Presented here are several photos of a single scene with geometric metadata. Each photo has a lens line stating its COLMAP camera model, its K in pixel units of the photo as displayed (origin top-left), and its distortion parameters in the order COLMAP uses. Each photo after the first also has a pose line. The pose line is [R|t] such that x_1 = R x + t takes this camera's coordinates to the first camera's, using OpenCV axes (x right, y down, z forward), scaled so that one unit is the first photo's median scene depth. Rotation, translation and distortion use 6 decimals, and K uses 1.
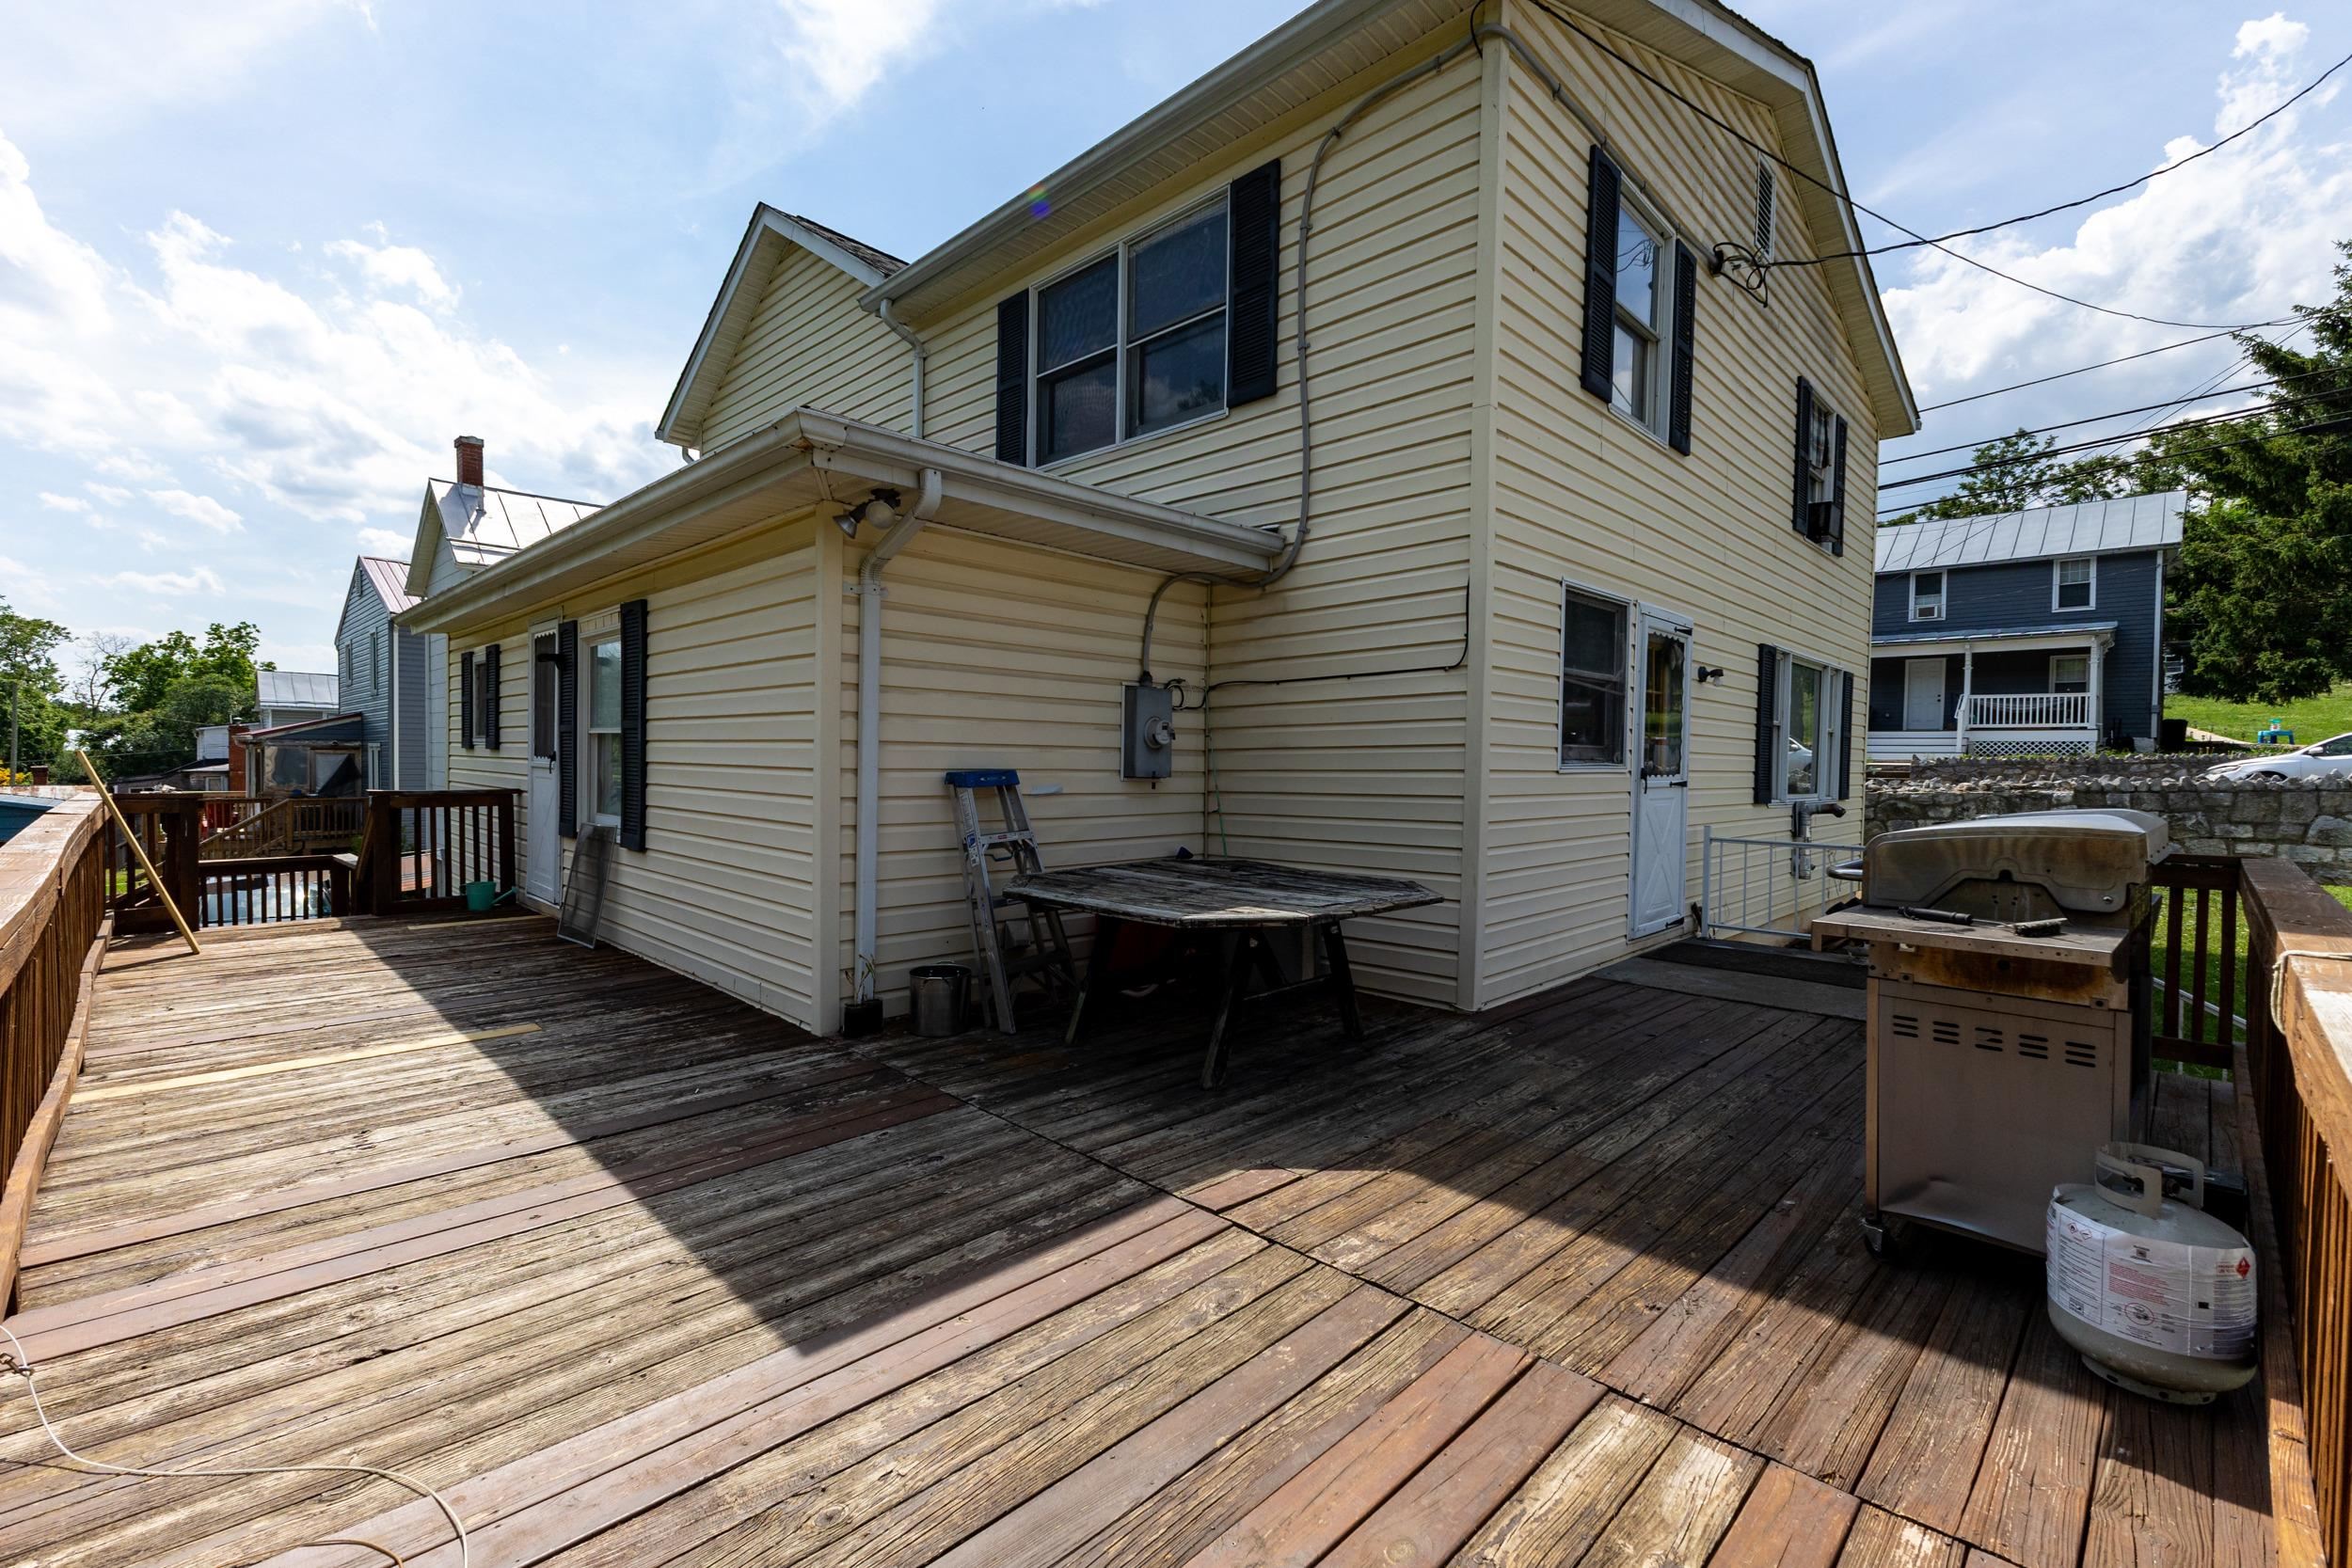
lens RADIAL K [[1016.5, 0, 1197.7], [0, 1016.5, 800.9], [0, 0, 1]] dist [0.000943, -0.000130]
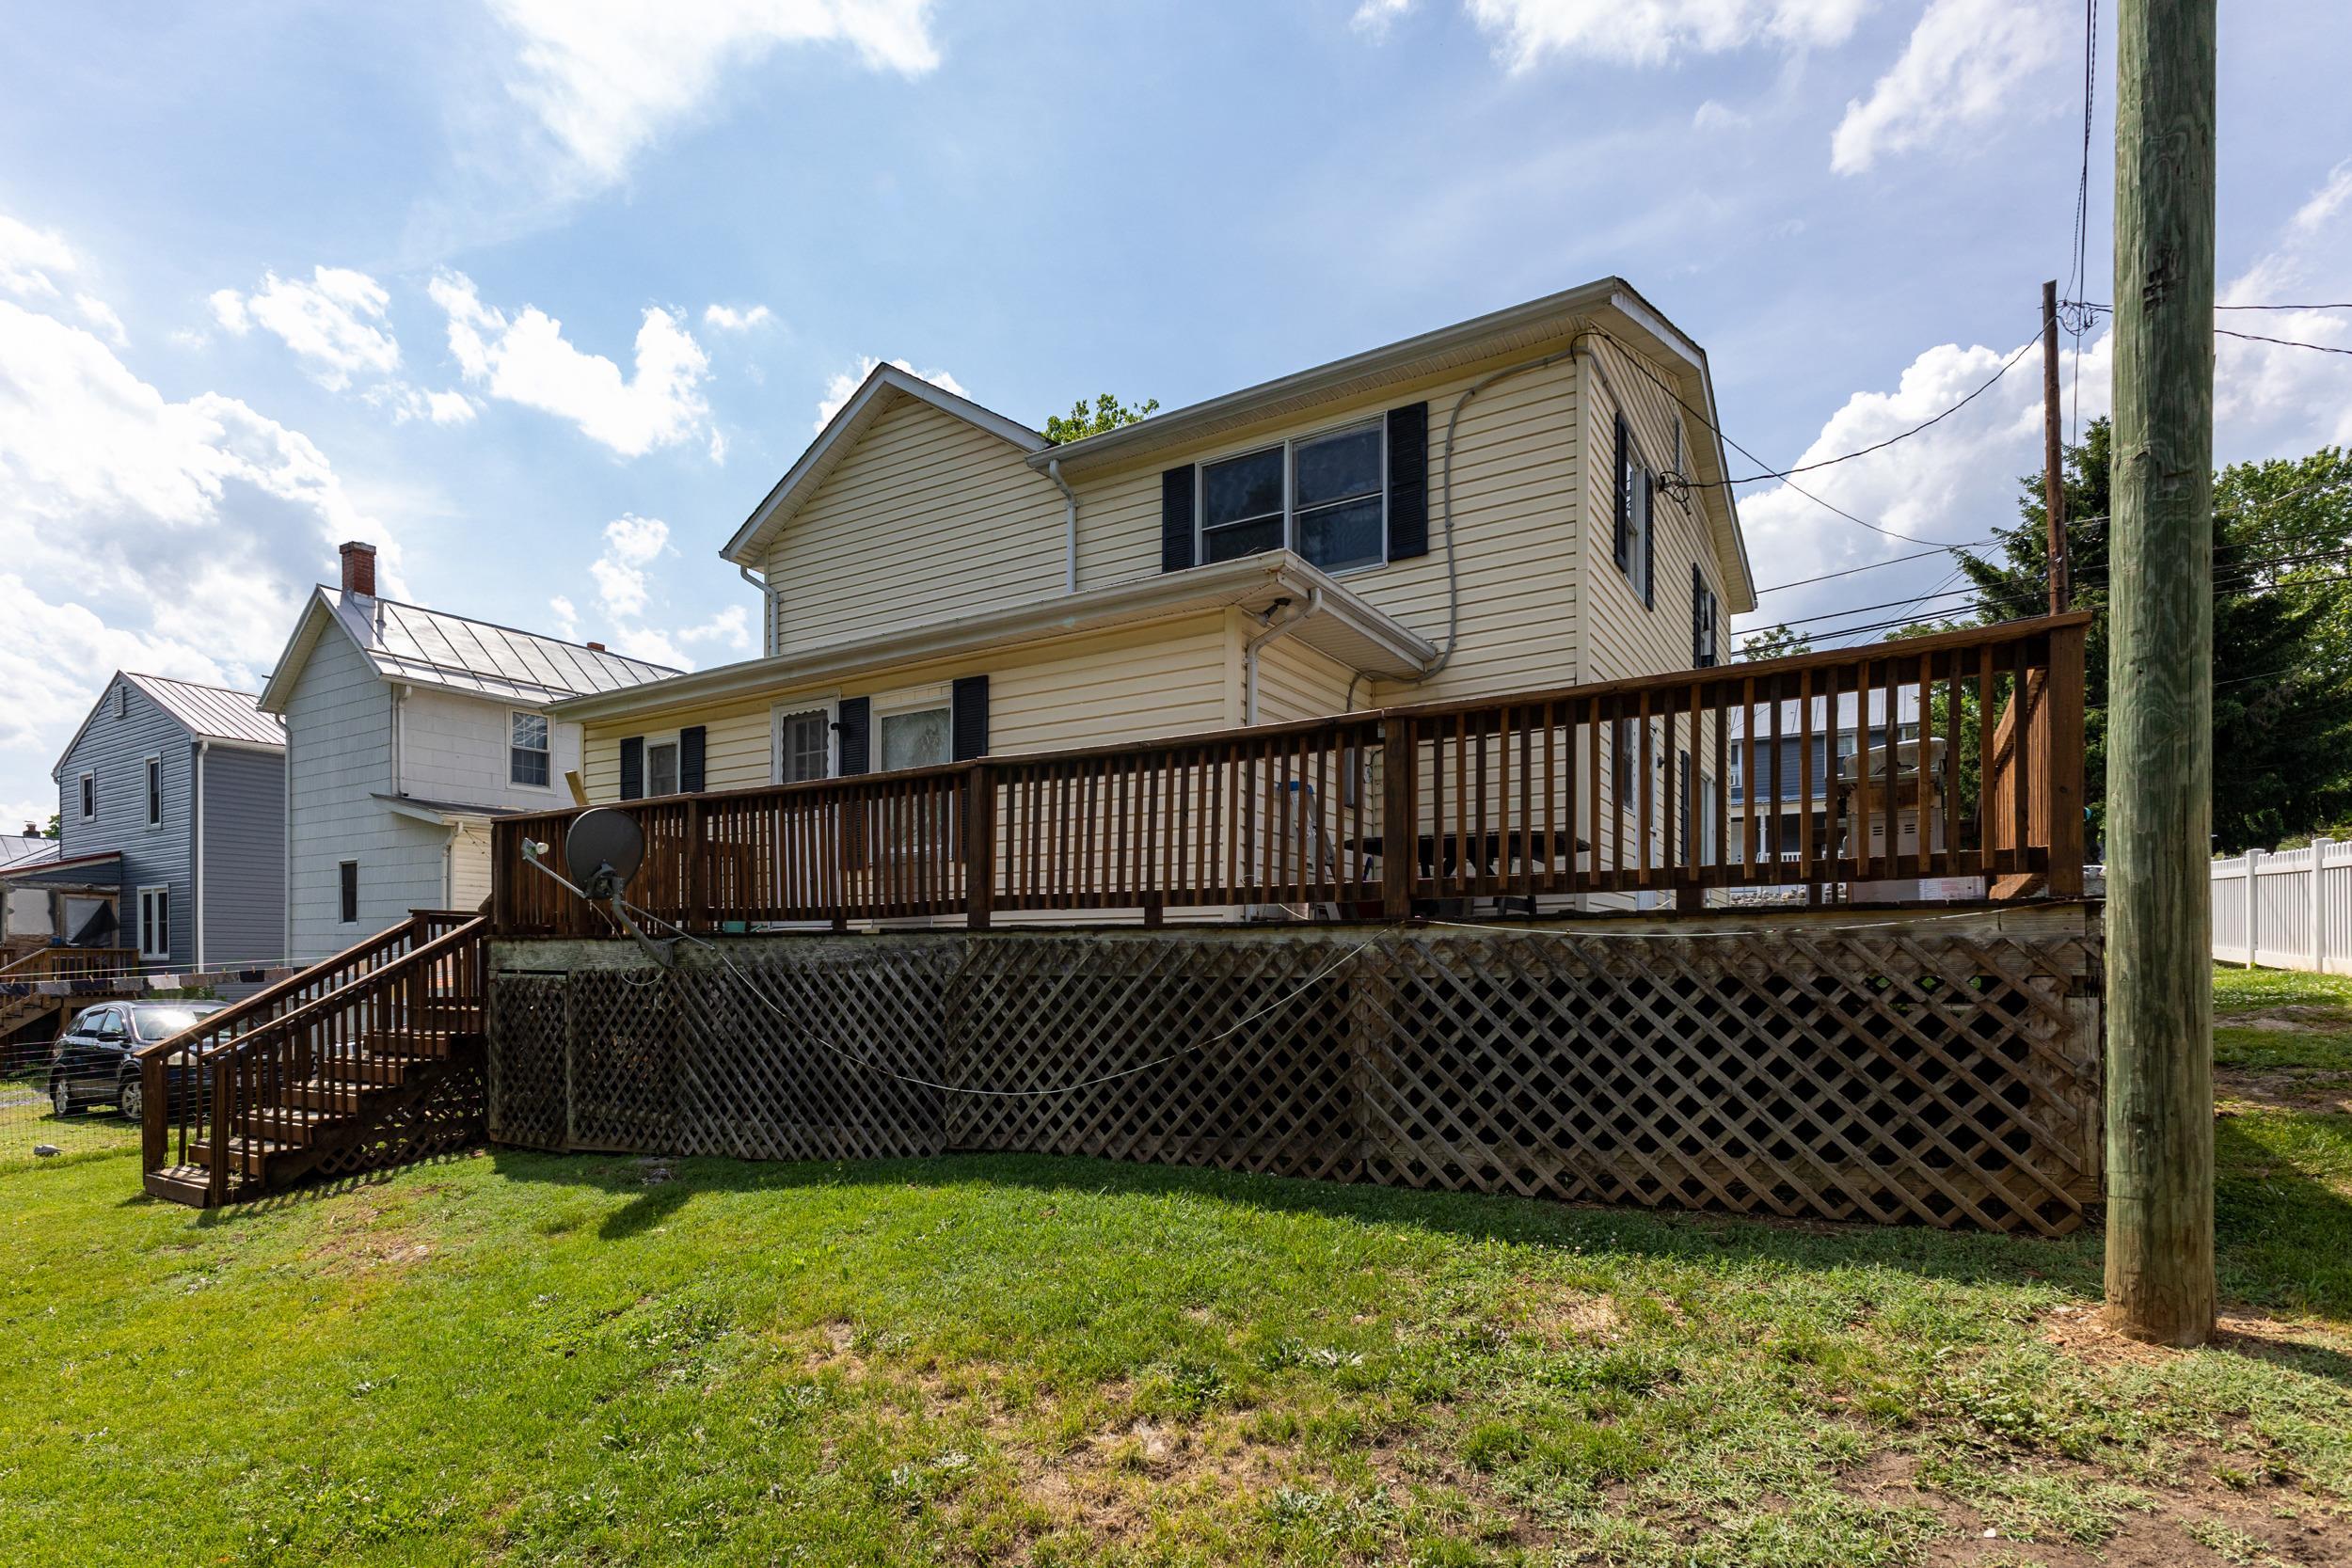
lens RADIAL K [[1189.8, 0, 1183.5], [0, 1189.8, 979.9], [0, 0, 1]] dist [-0.002668, -0.000167]
pose [[0.977279, -0.014766, 0.211443, -0.401740], [0.021448, 0.999339, -0.029346, 0.167185], [-0.210870, 0.033214, 0.976950, -0.380989]]
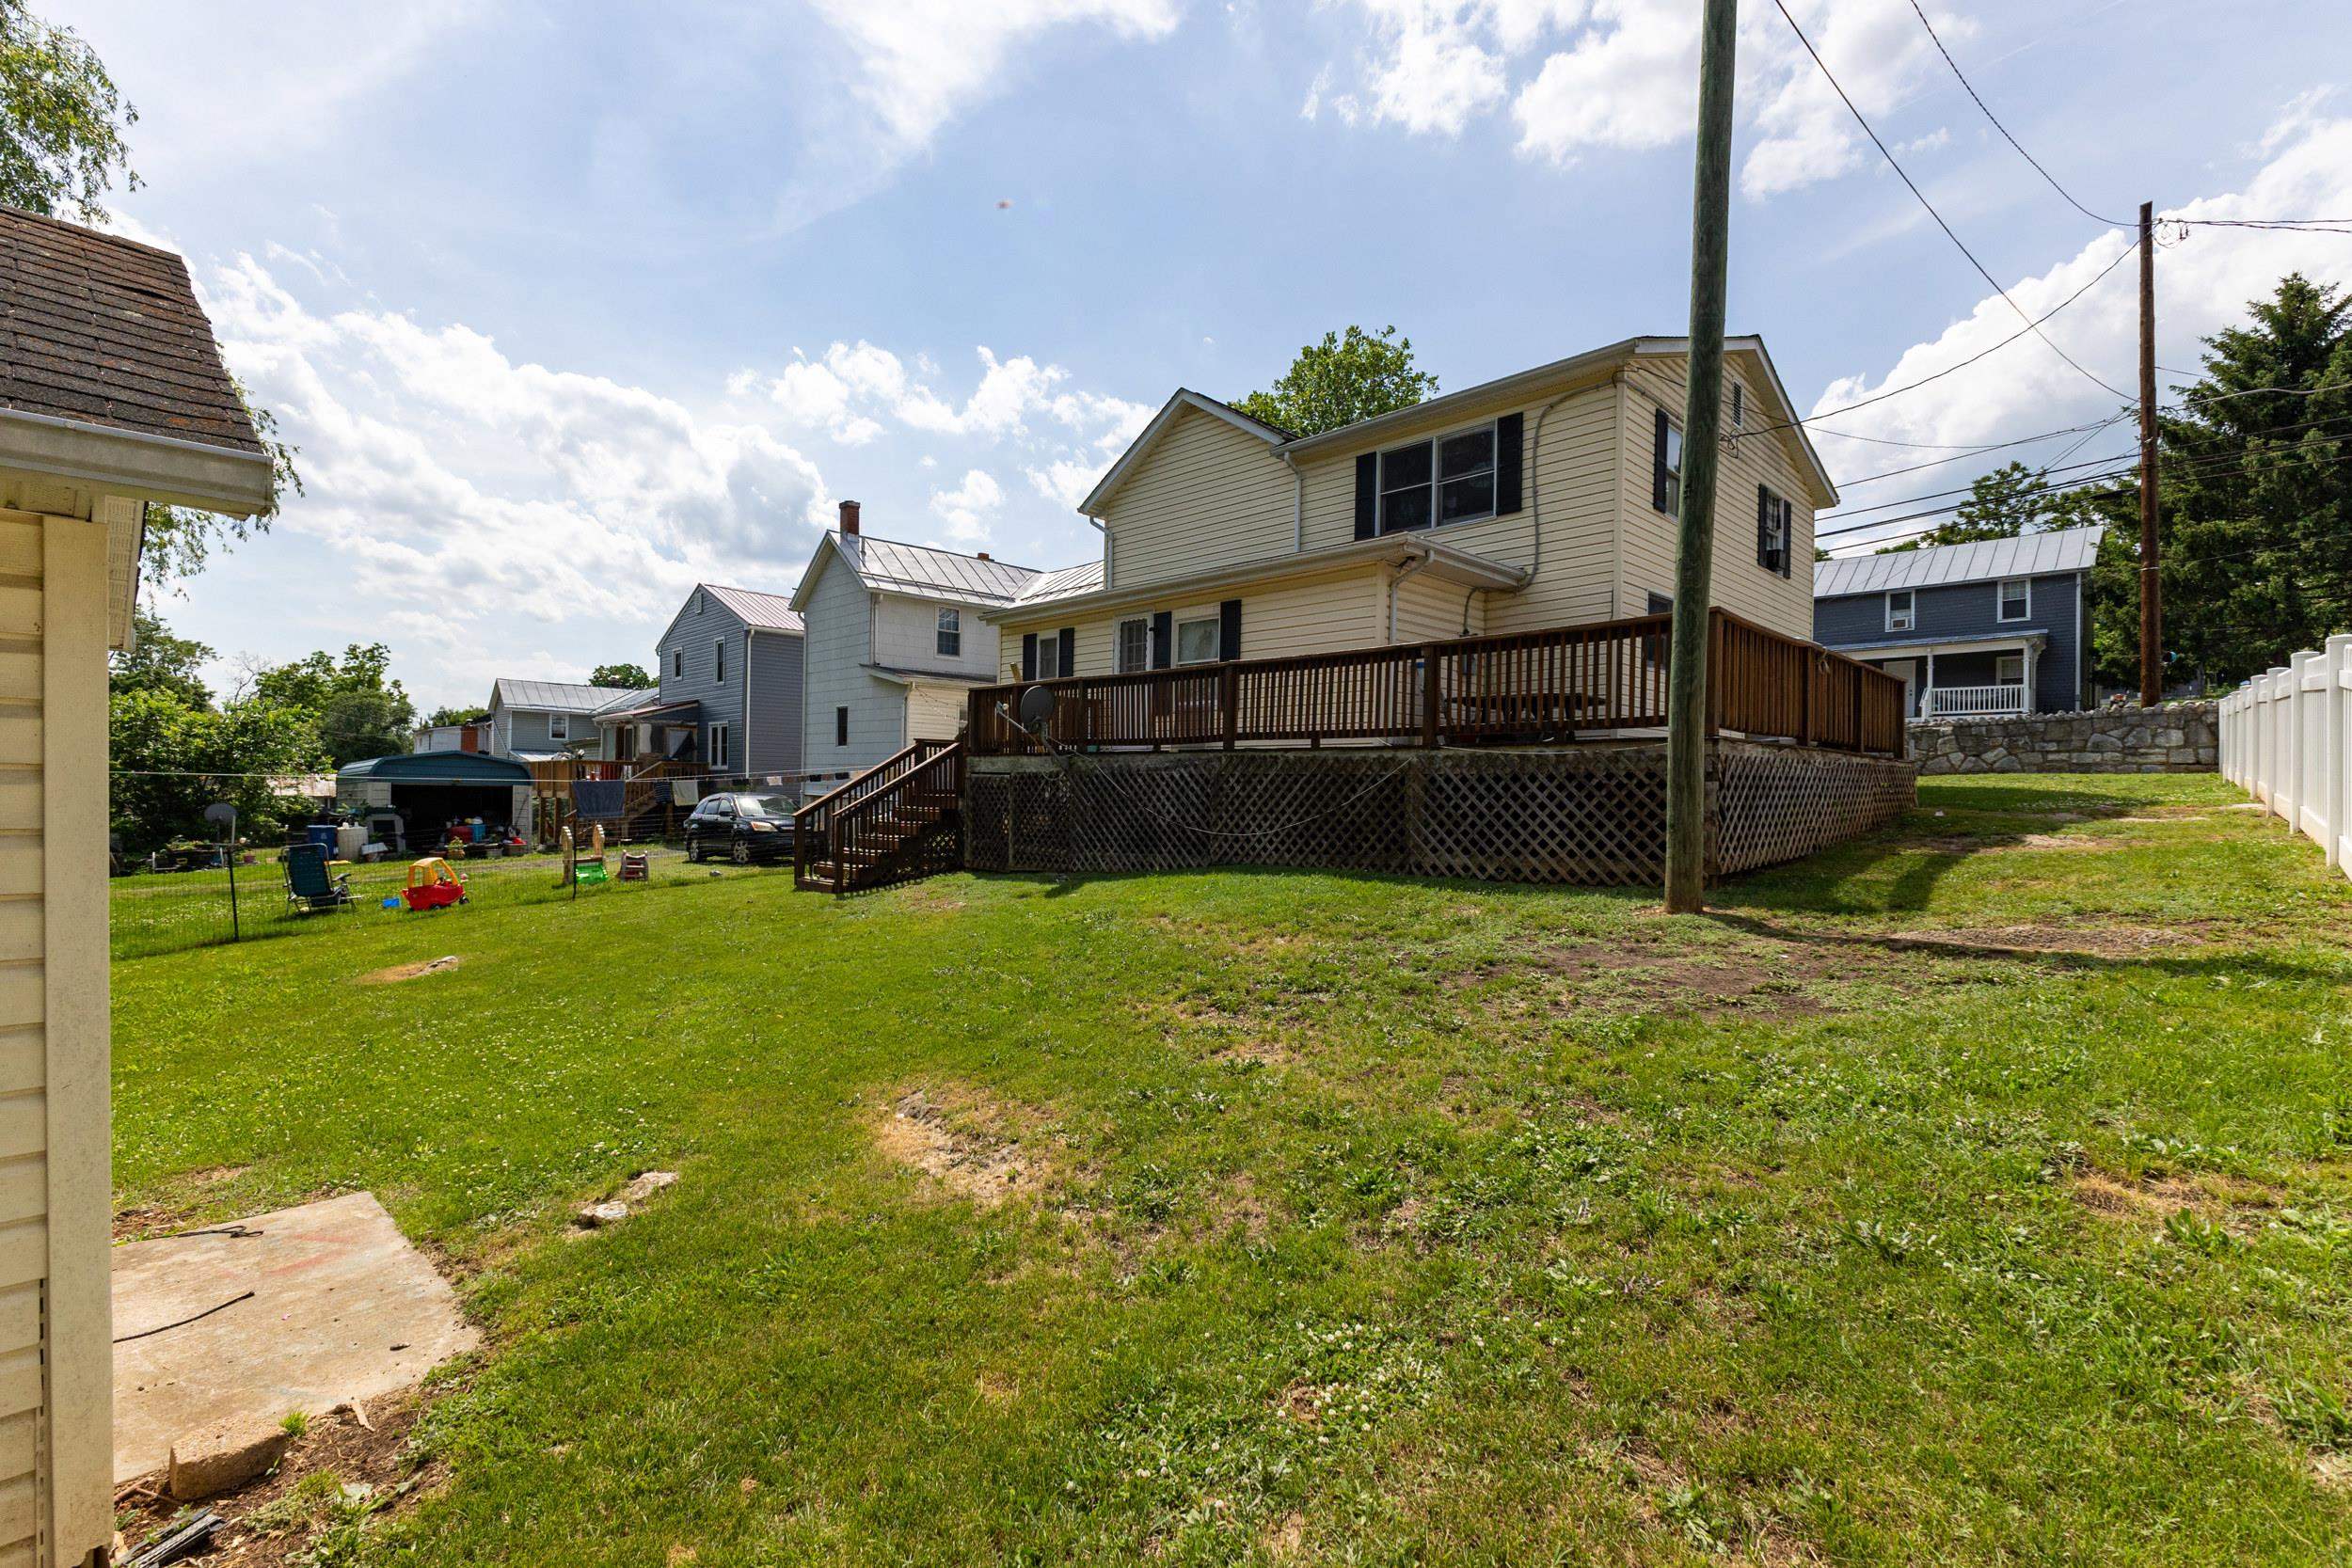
lens RADIAL K [[1038.3, 0, 1193.6], [0, 1038.3, 795.3], [0, 0, 1]] dist [0.010316, 0.000069]
pose [[0.999938, -0.000582, -0.011111, -0.397471], [0.000203, 0.999416, -0.034165, 0.205148], [0.011124, 0.034161, 0.999354, -0.841630]]
